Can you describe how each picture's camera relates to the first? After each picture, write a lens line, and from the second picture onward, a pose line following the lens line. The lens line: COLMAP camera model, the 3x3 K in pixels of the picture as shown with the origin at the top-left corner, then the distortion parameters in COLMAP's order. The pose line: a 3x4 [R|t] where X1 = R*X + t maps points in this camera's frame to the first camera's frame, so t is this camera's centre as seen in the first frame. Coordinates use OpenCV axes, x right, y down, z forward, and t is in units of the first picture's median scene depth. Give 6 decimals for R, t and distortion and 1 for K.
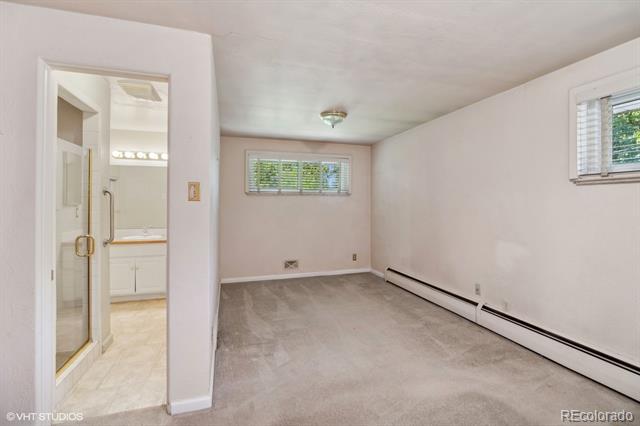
lens RADIAL K [[293.5, 0, 318.7], [0, 293.5, 202.7], [0, 0, 1]] dist [-0.000271, -0.000046]
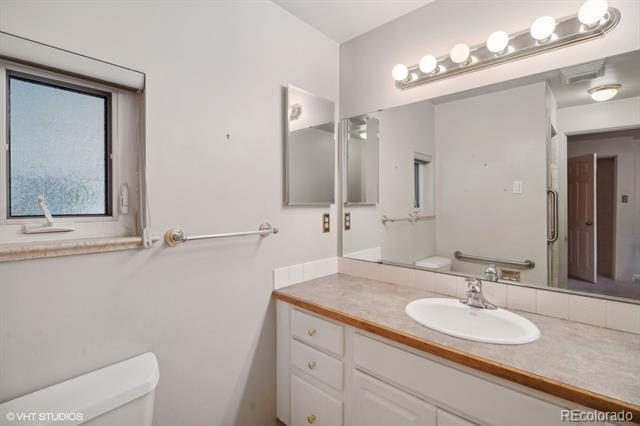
lens RADIAL K [[293.5, 0, 318.7], [0, 293.5, 202.7], [0, 0, 1]] dist [-0.000271, -0.000046]
pose [[0.508333, -0.000989, -0.861160, -0.407431], [0.003137, 0.999995, 0.000703, 0.004025], [0.861155, -0.003059, 0.508334, 0.704396]]
